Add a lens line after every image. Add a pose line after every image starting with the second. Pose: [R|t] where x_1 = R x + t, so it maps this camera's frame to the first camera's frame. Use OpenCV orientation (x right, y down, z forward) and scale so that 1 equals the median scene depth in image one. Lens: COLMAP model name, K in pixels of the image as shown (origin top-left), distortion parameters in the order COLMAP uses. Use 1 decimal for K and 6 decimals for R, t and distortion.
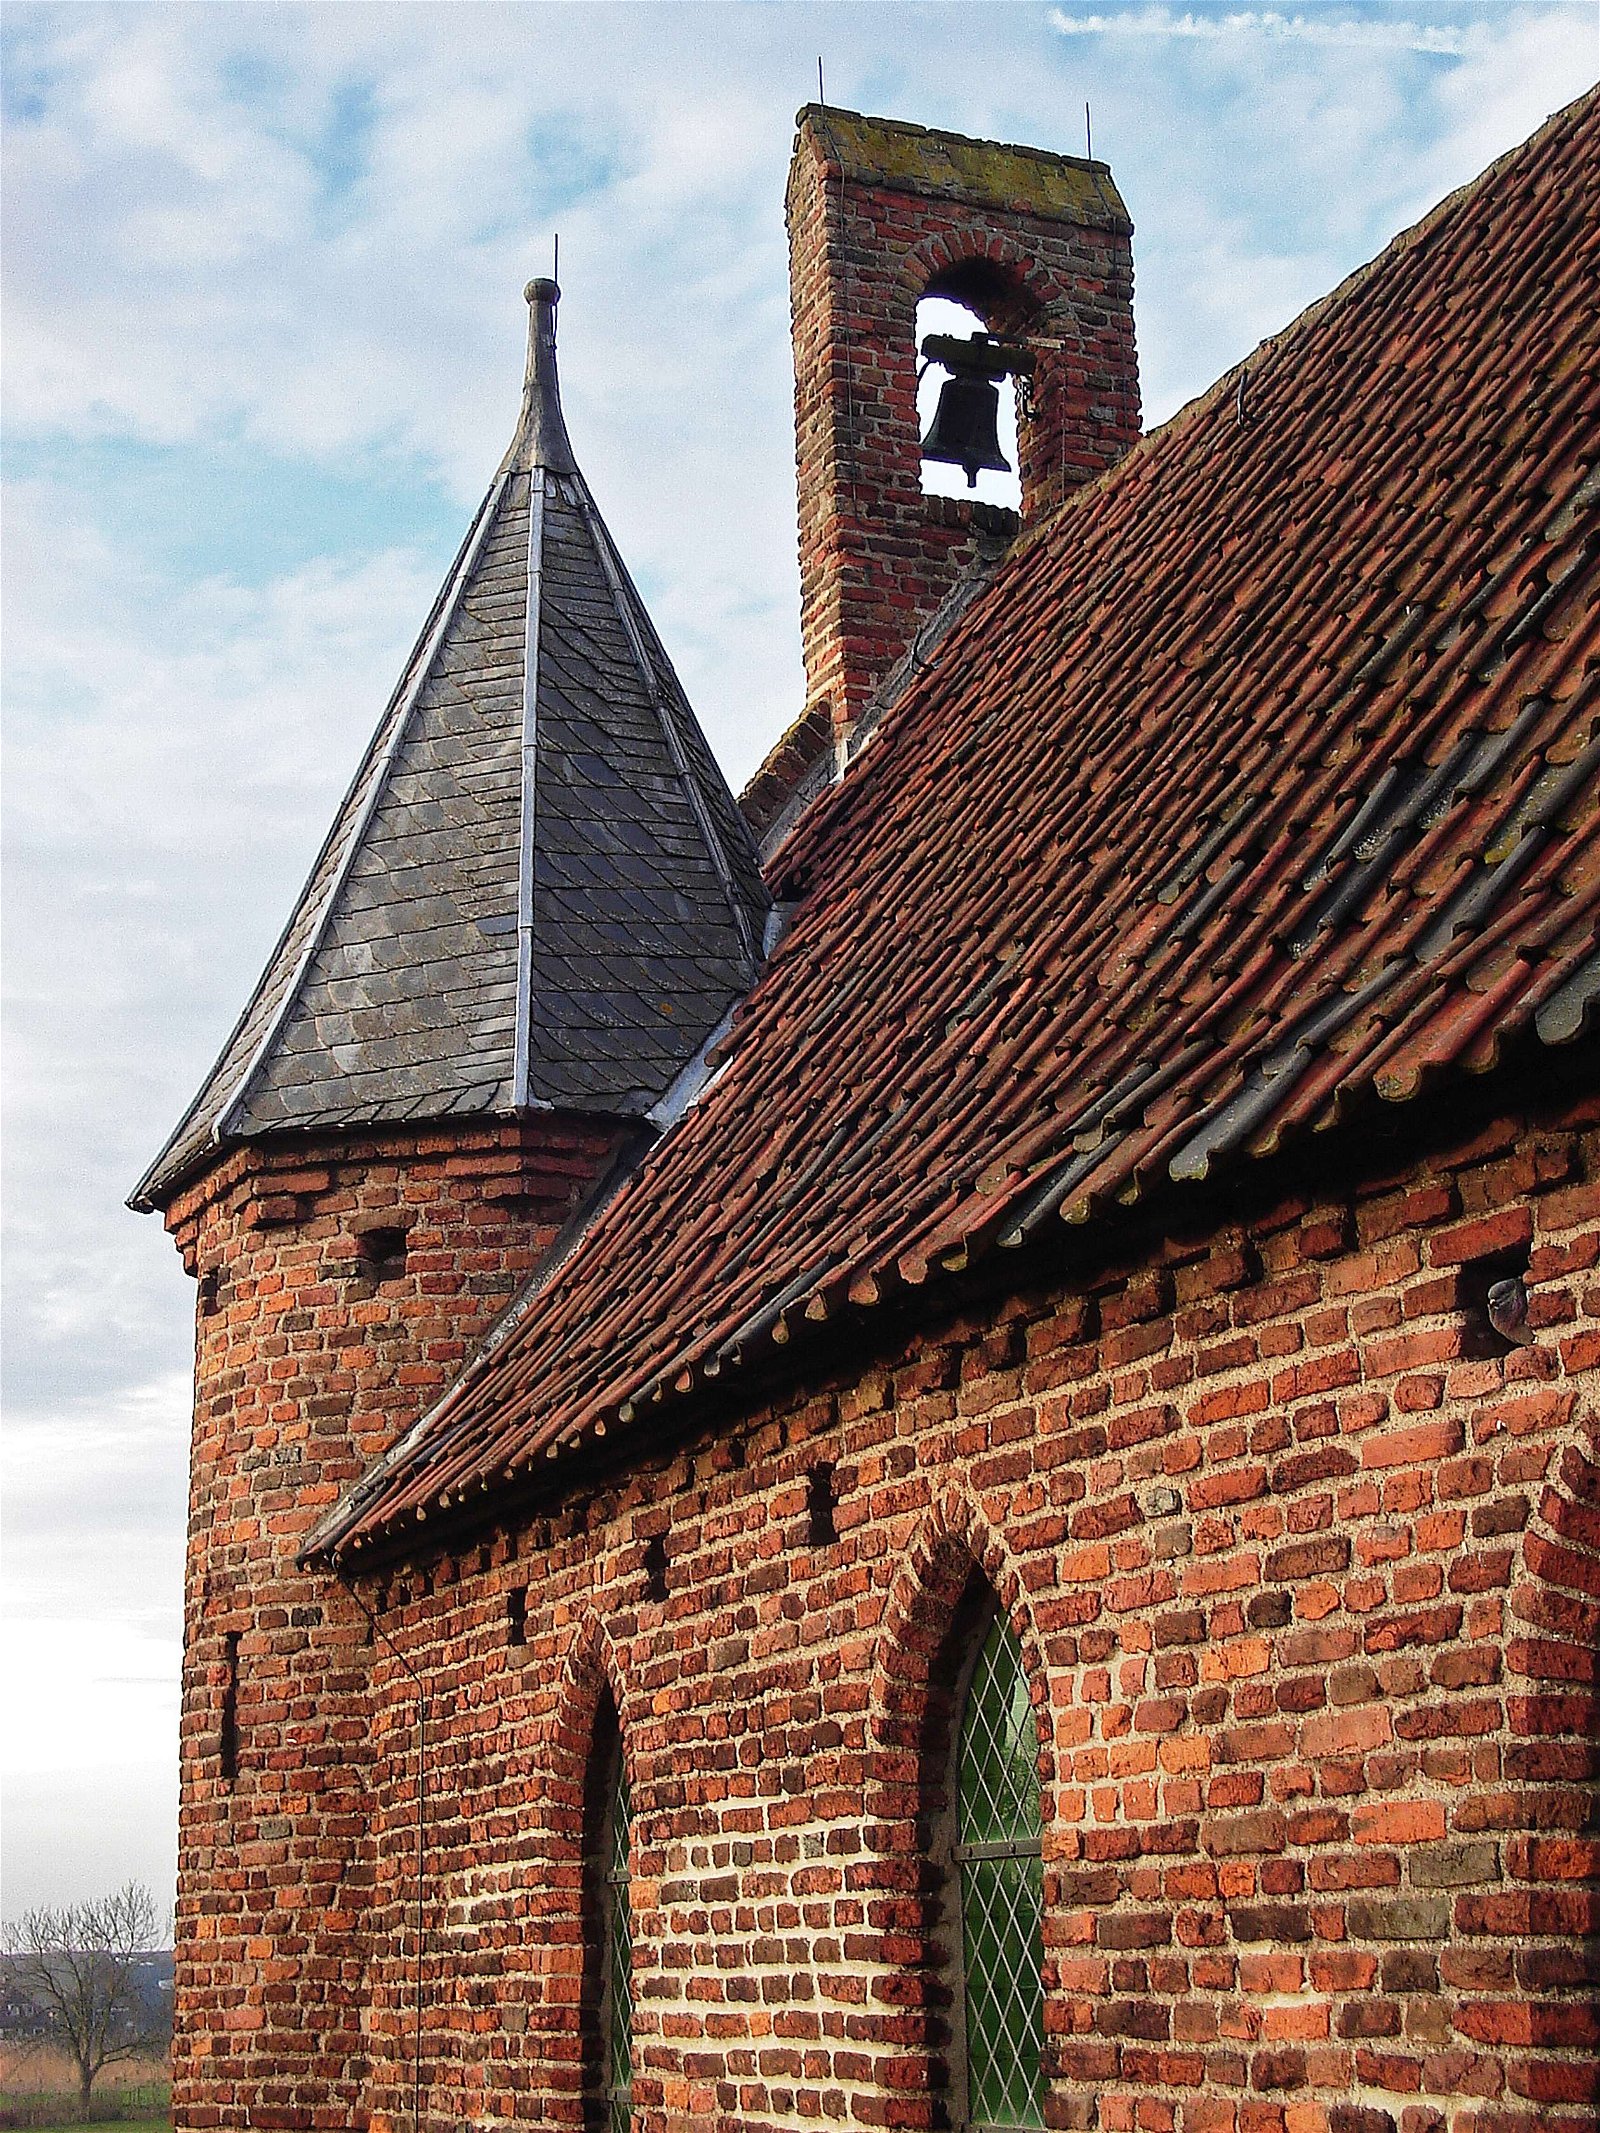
lens RADIAL K [[3619.5, 0, 728.2], [0, 3619.5, 1064.4], [0, 0, 1]] dist [0.040603, 0.282170]
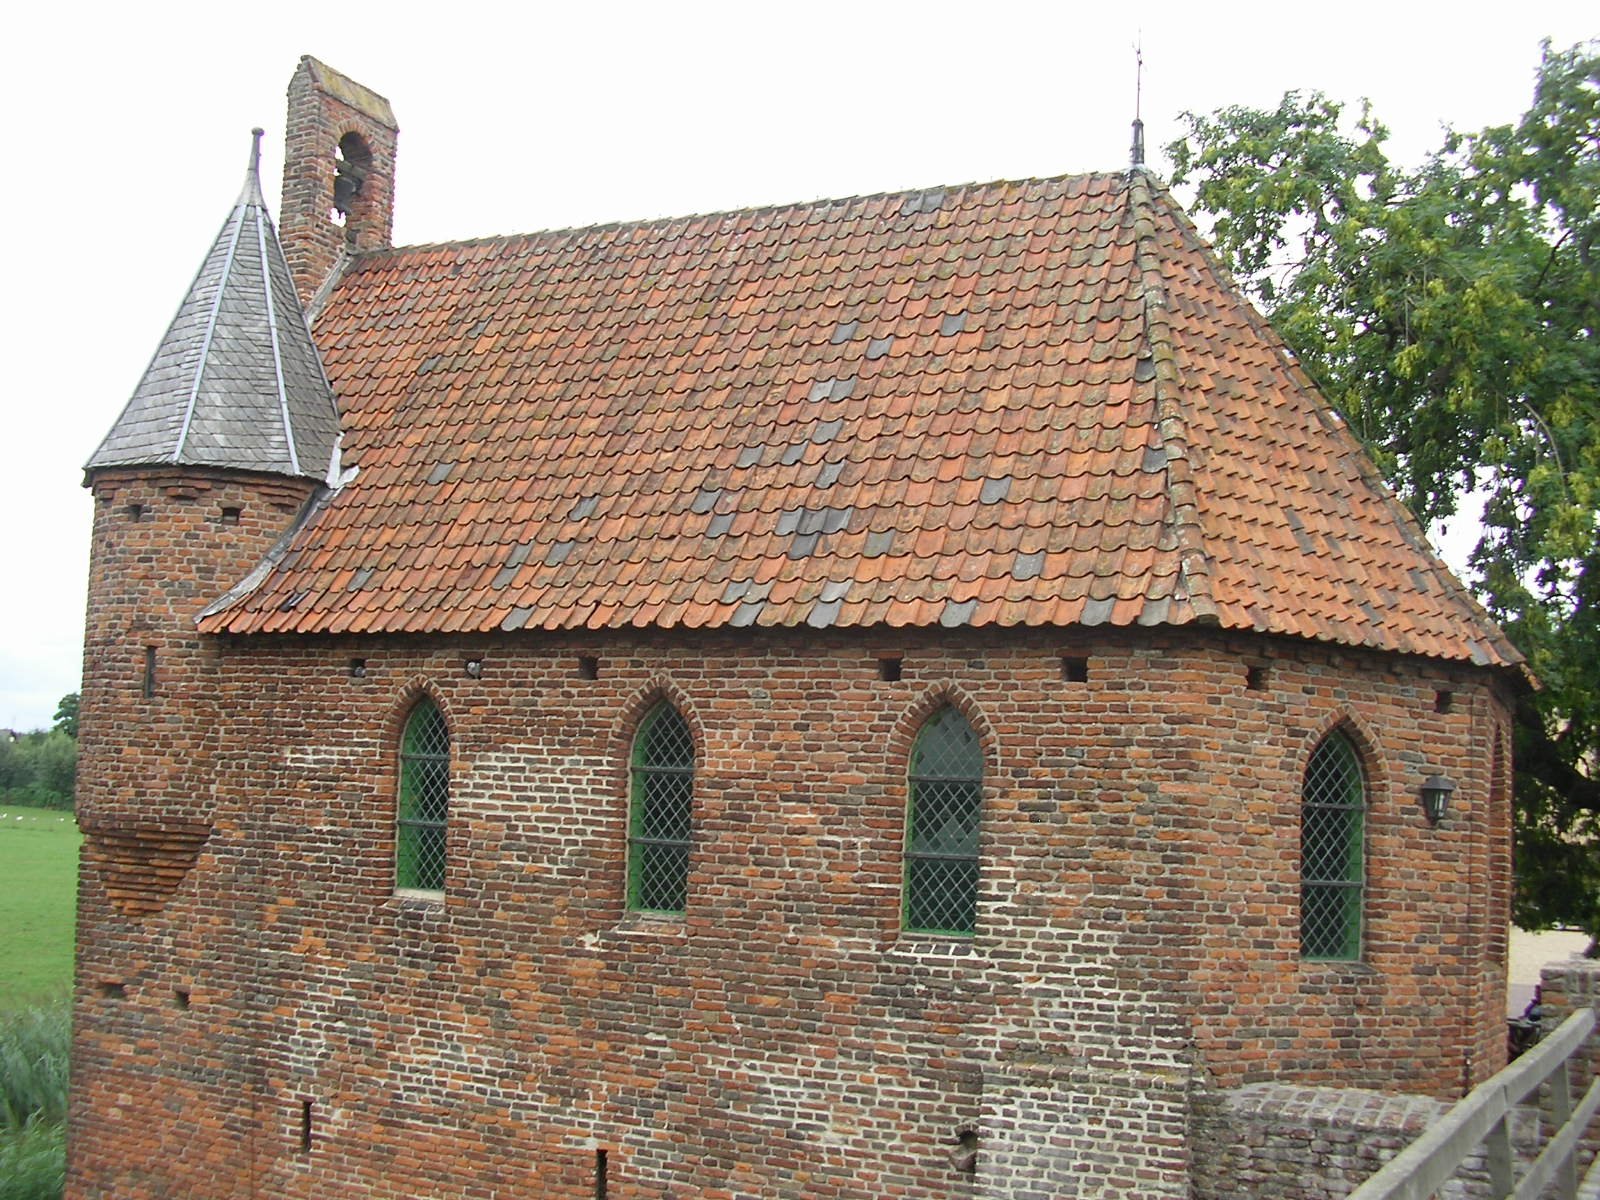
lens RADIAL K [[1839.8, 0, 800.0], [0, 1839.8, 600.0], [0, 0, 1]] dist [-0.169200, 0.058490]
pose [[0.731081, 0.107859, 0.673712, -0.717996], [-0.214904, 0.973568, 0.077338, -0.086803], [-0.647563, -0.201323, 0.734936, -0.297490]]
